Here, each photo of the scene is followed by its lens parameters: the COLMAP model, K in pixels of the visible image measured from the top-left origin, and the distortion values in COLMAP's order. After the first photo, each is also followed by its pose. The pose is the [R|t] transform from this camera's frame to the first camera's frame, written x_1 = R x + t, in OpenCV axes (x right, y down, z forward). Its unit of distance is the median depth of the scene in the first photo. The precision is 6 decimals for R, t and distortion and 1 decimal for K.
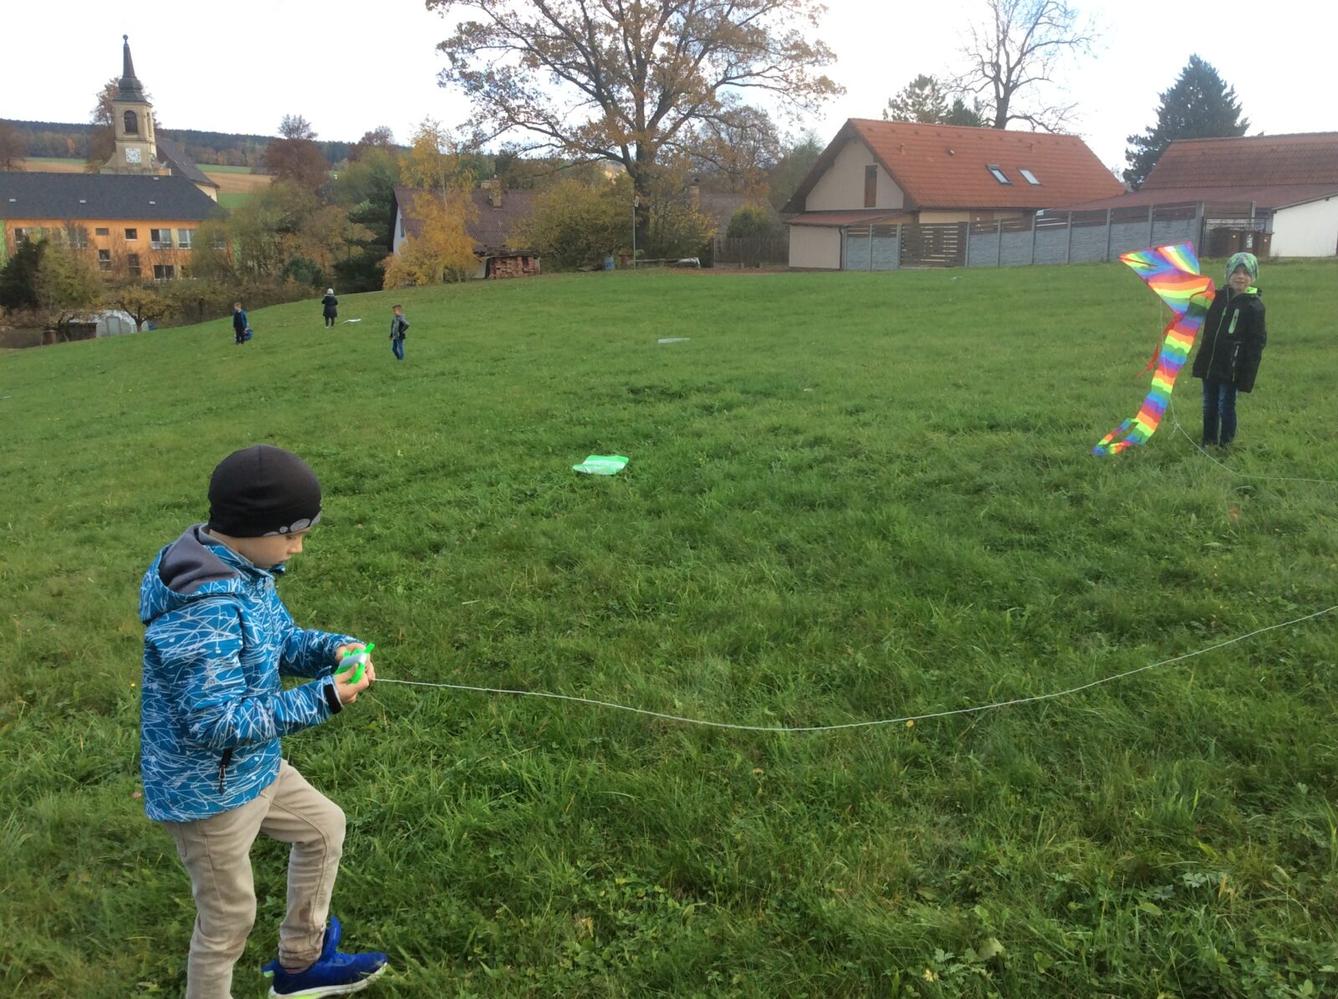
lens RADIAL K [[1194.4, 0, 658.5], [0, 1194.4, 497.4], [0, 0, 1]] dist [0.080713, -0.143797]
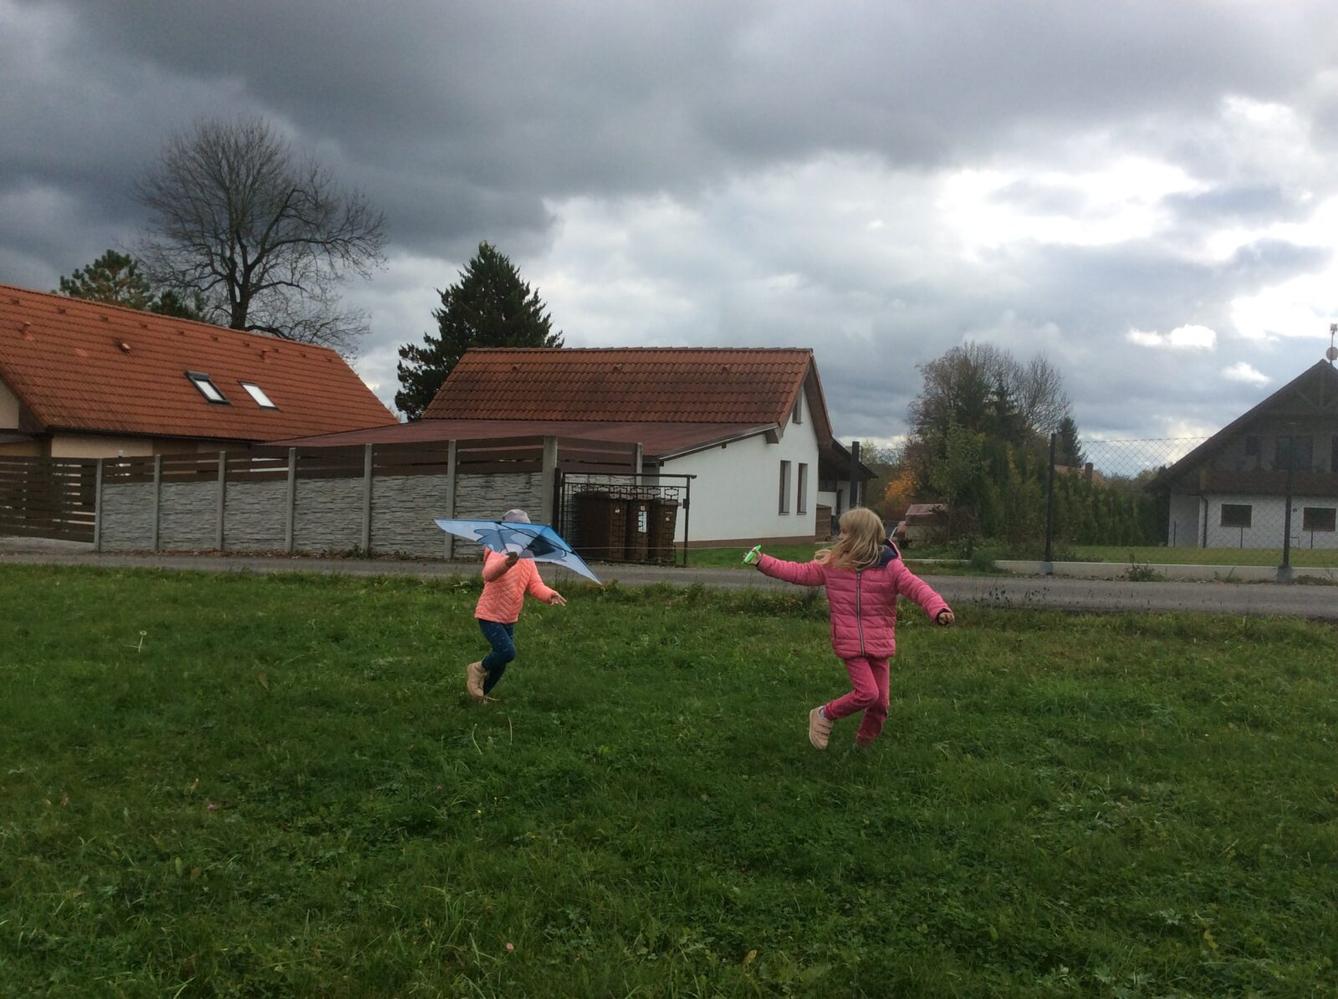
lens RADIAL K [[1194.4, 0, 658.5], [0, 1194.4, 497.4], [0, 0, 1]] dist [0.080713, -0.143797]
pose [[0.840961, 0.026255, 0.540458, 0.149141], [0.080055, 0.981793, -0.172261, -0.088675], [-0.535141, 0.188131, 0.823548, 0.383859]]
